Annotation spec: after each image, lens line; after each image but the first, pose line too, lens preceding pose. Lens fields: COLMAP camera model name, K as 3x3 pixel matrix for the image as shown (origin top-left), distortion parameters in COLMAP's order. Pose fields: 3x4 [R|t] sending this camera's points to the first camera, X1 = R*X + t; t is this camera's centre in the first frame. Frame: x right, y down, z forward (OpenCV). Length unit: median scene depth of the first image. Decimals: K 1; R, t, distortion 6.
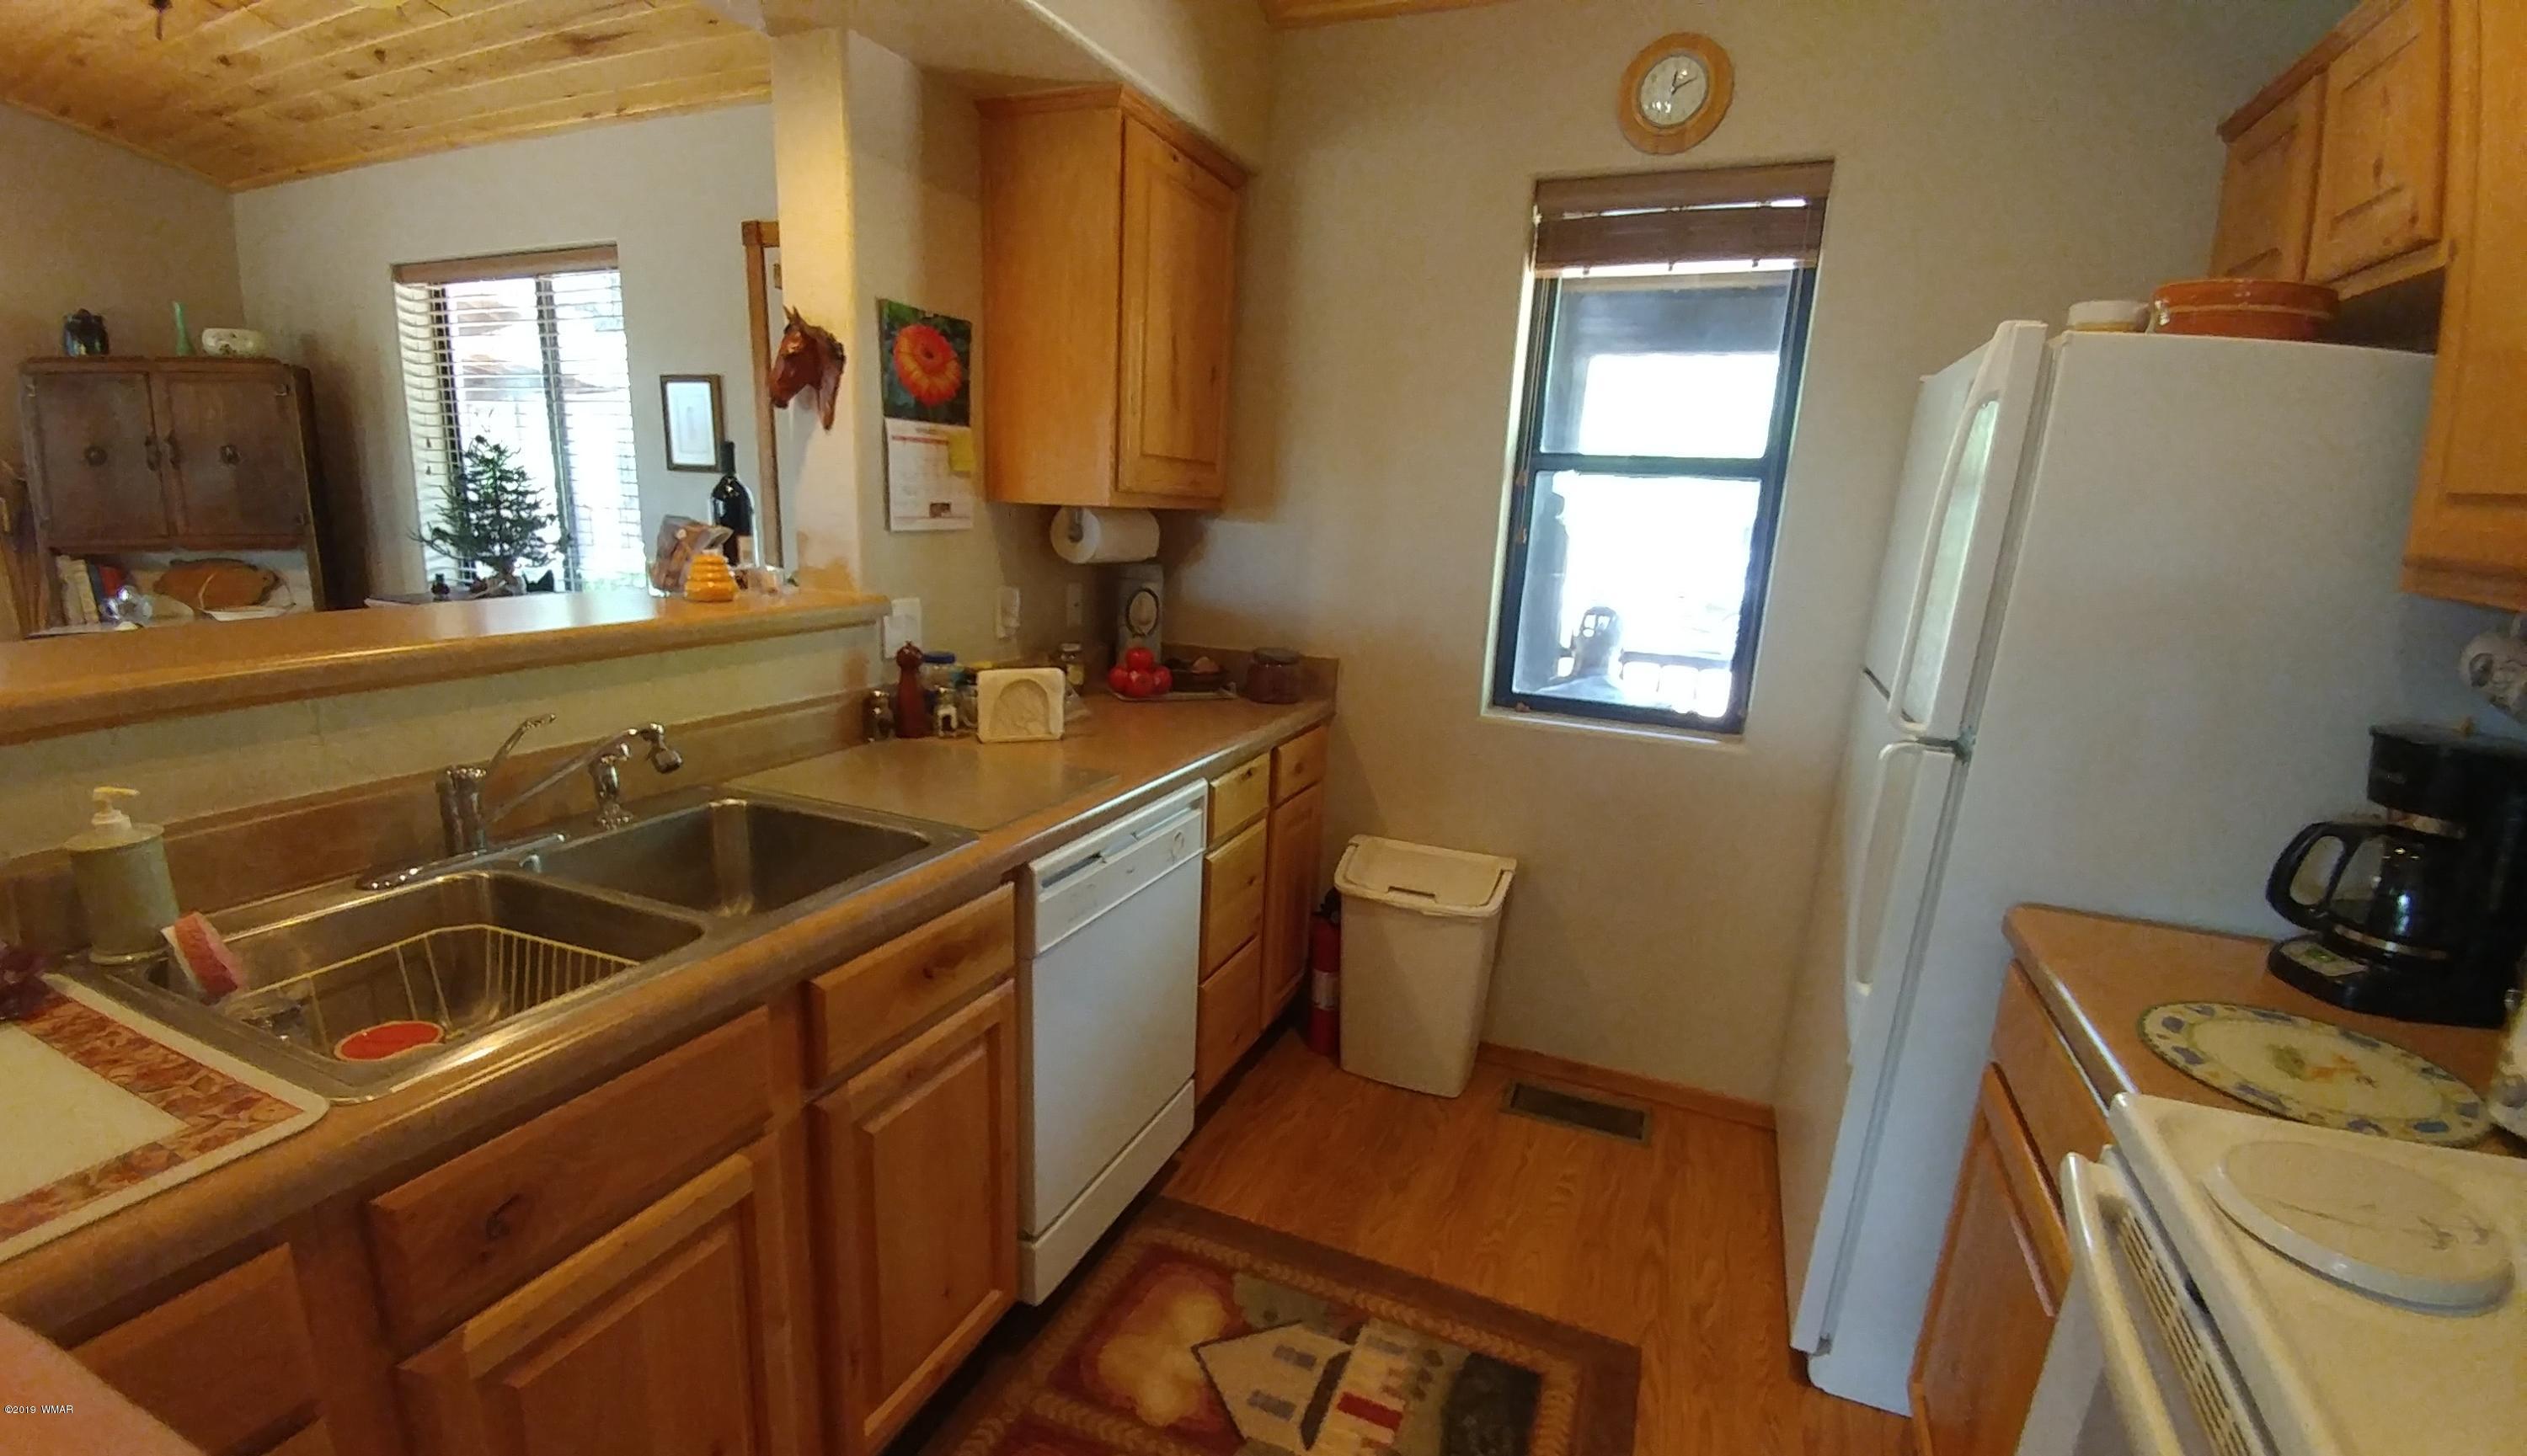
lens RADIAL K [[1120.9, 0, 1199.2], [0, 1120.9, 784.2], [0, 0, 1]] dist [0.029612, -0.042615]
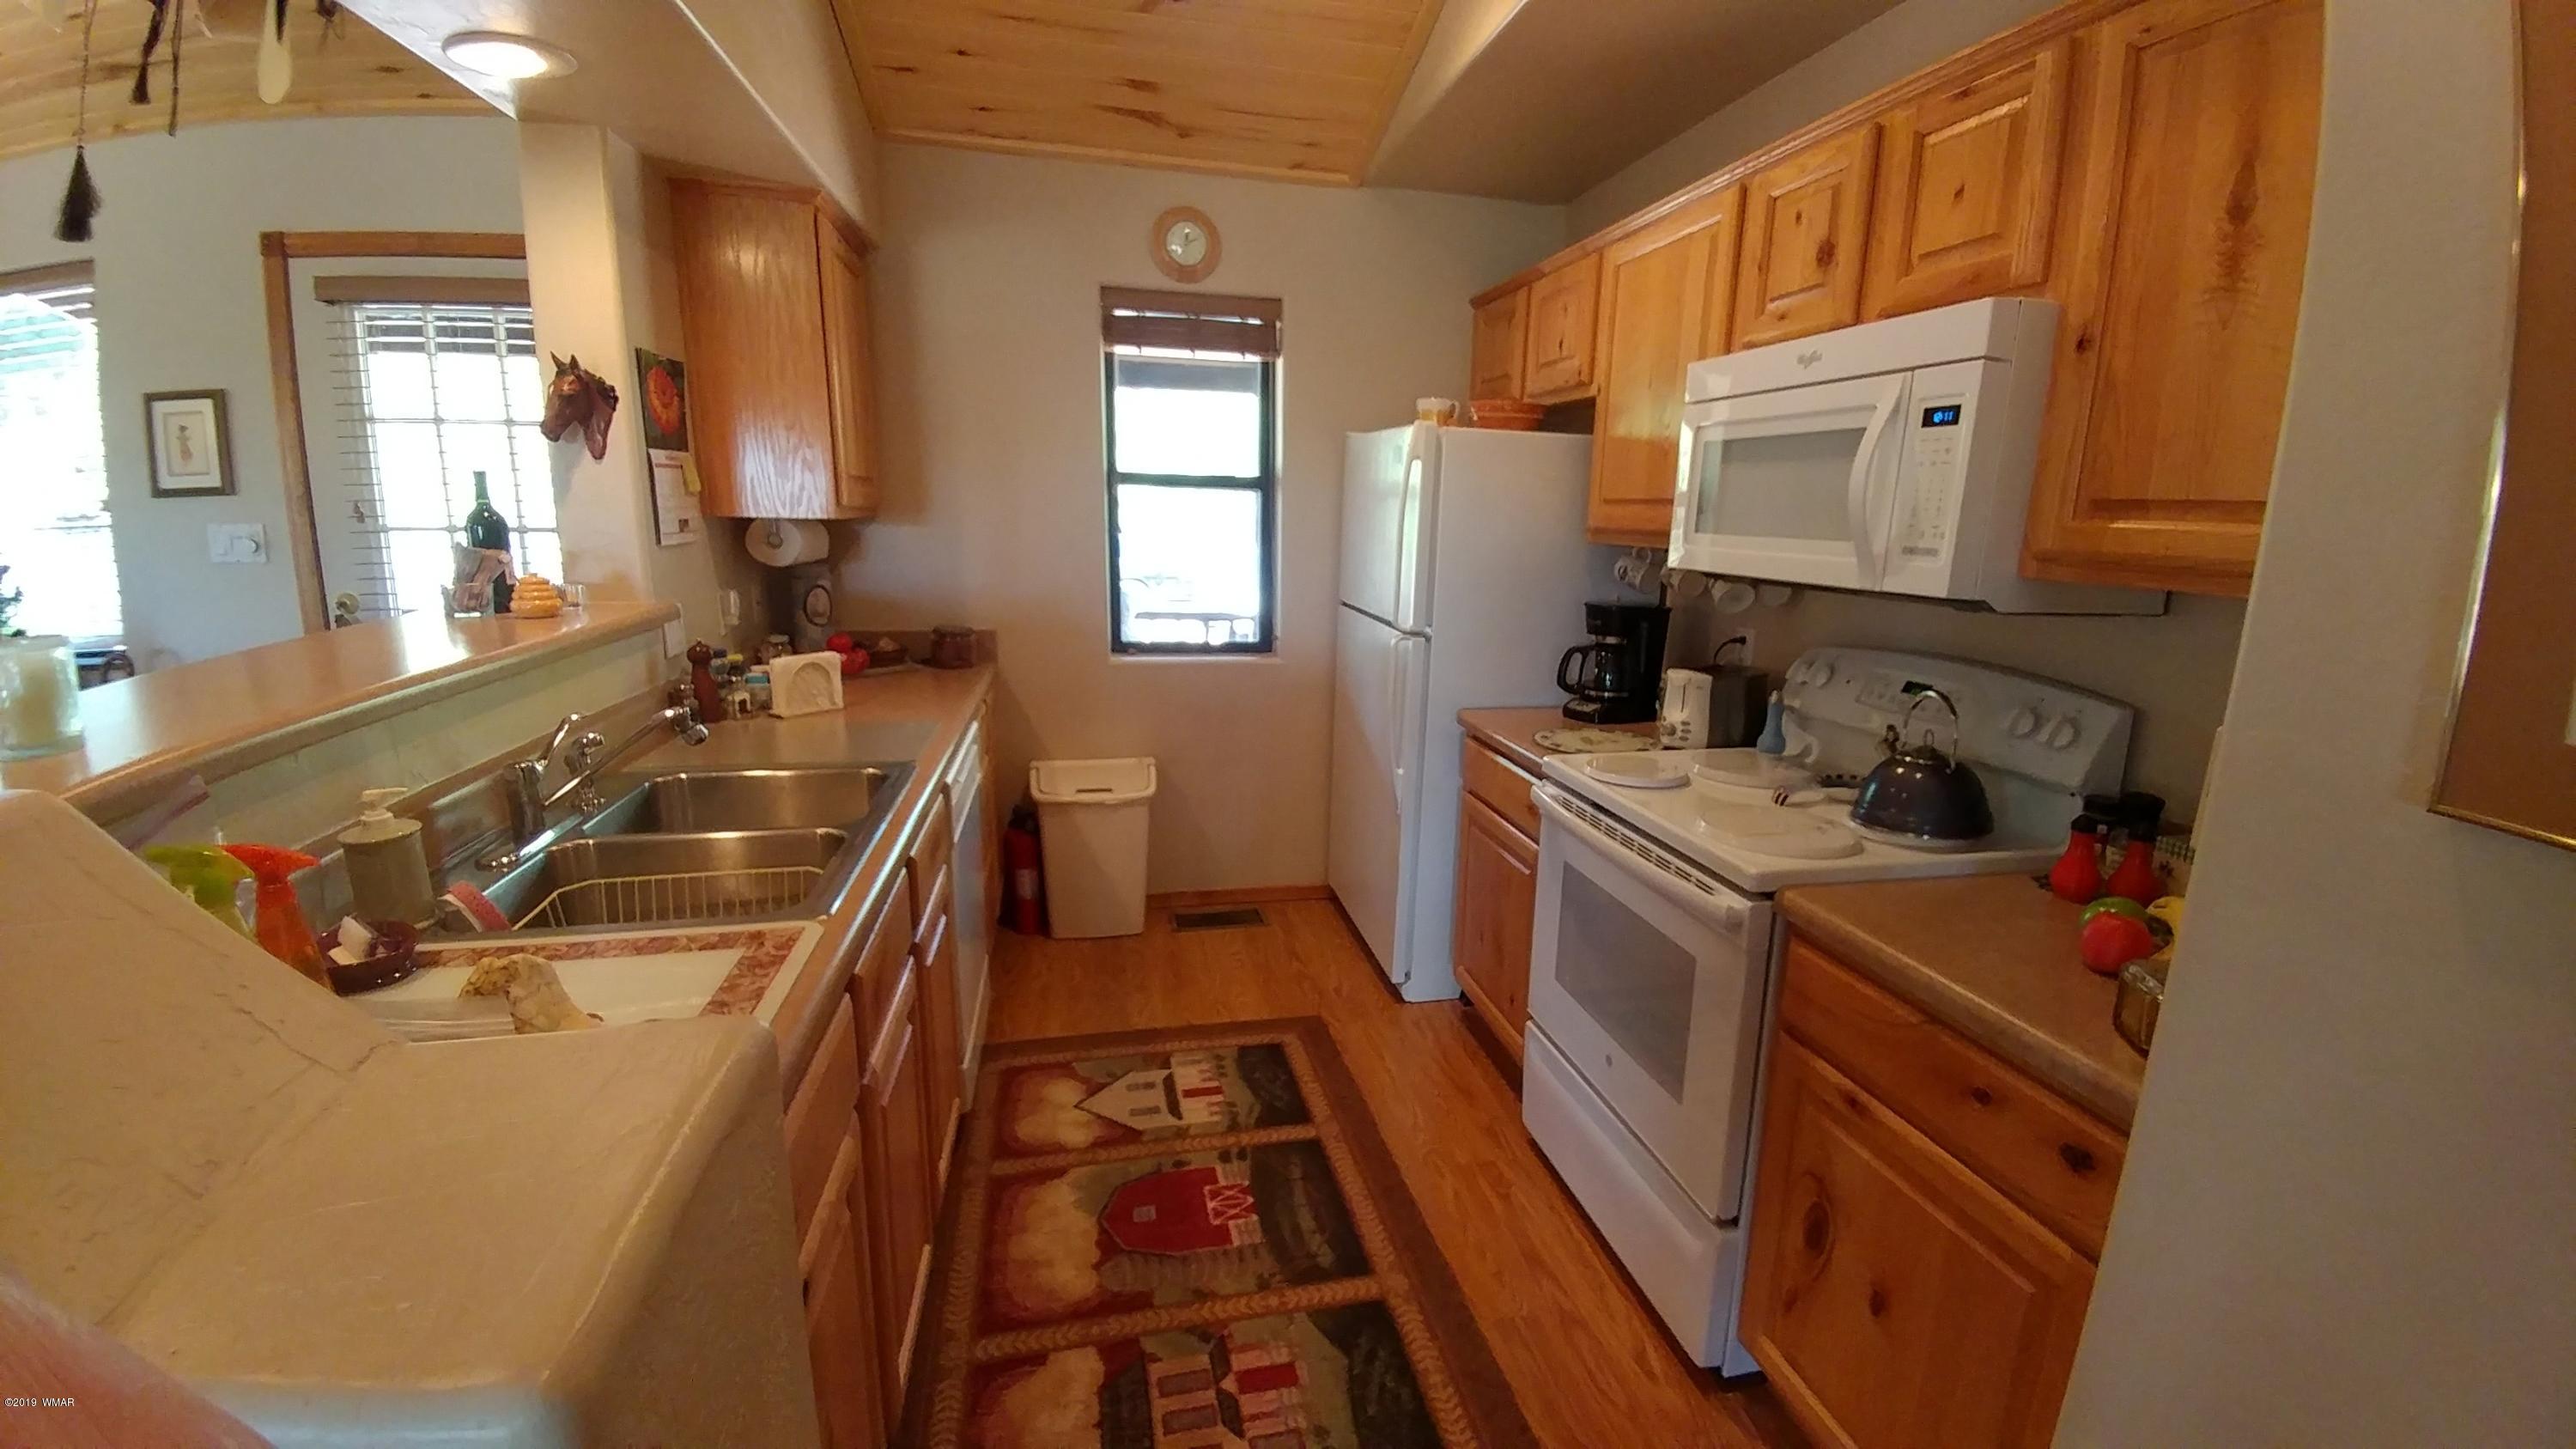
lens RADIAL K [[1062.2, 0, 1329.1], [0, 1062.2, 736.2], [0, 0, 1]] dist [-0.000693, -0.000079]
pose [[0.789565, -0.148370, 0.595461, -0.415098], [0.157655, 0.986807, 0.036835, 0.032933], [-0.593070, 0.064794, 0.802540, -0.260179]]
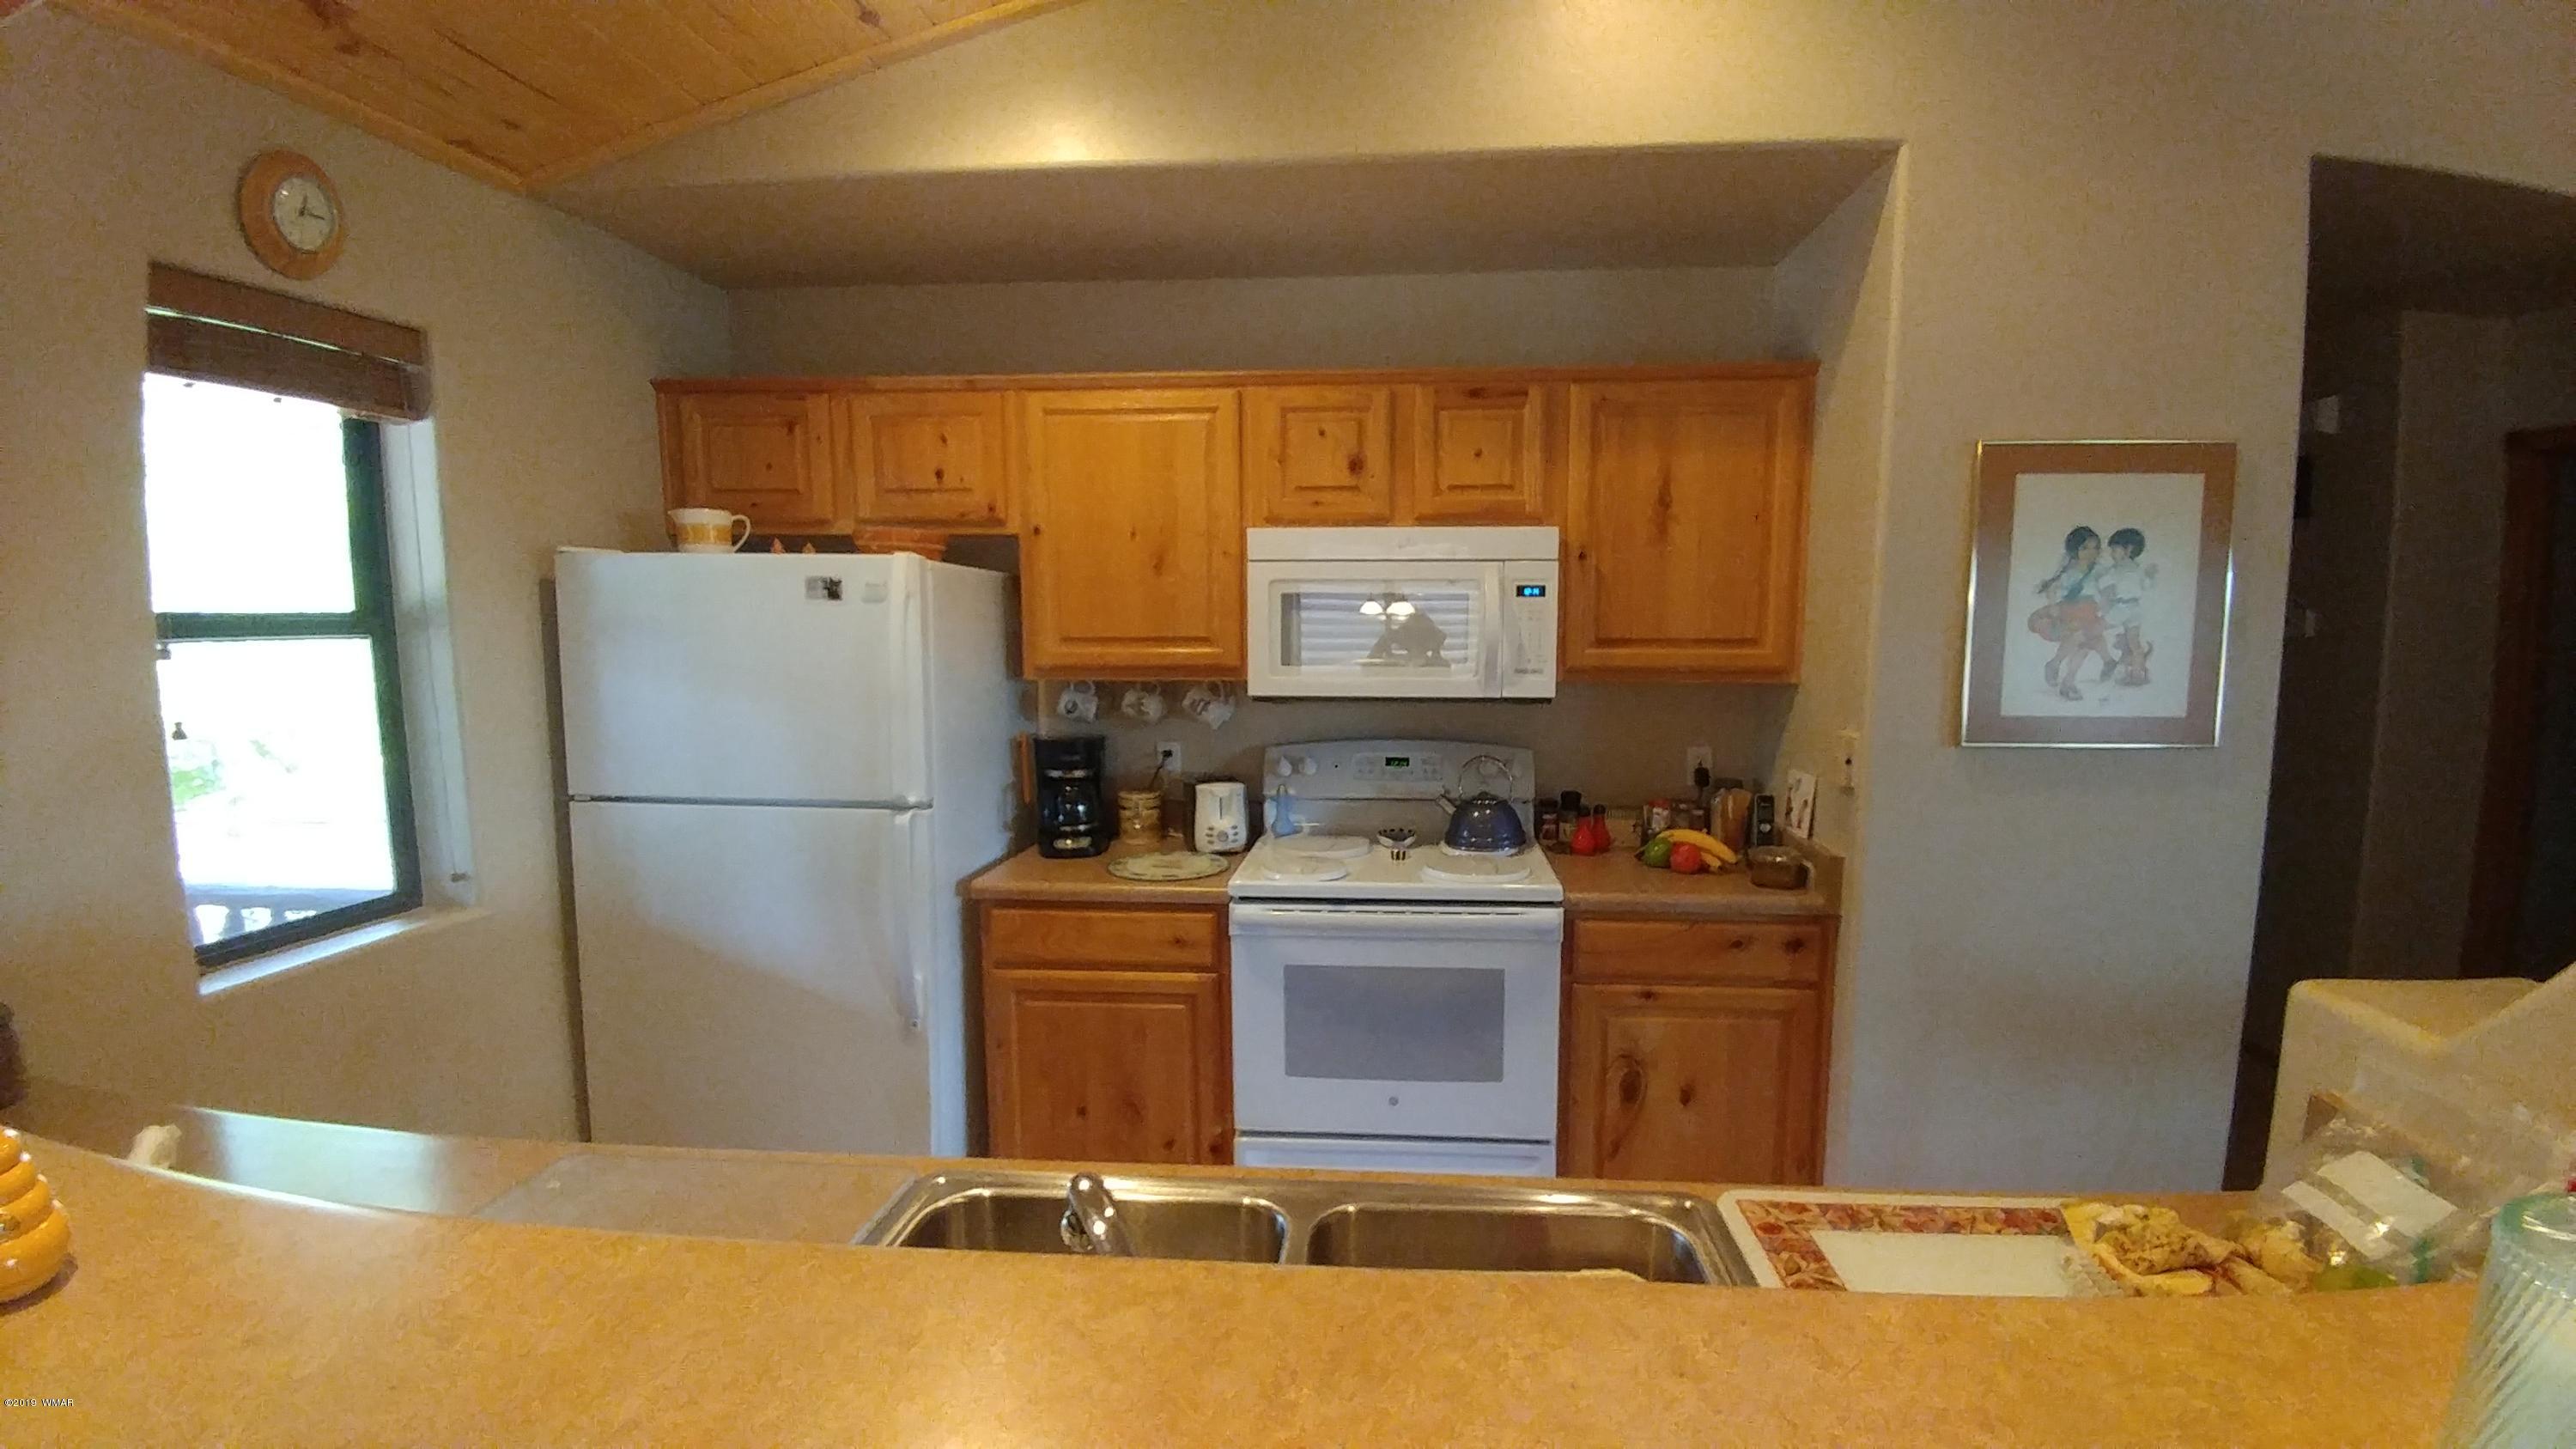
lens RADIAL K [[1062.2, 0, 1329.1], [0, 1062.2, 736.2], [0, 0, 1]] dist [-0.000693, -0.000079]
pose [[-0.355480, -0.134865, 0.924903, -0.667544], [0.217911, 0.950309, 0.222323, -0.240151], [-0.908927, 0.280578, -0.308428, 0.649172]]
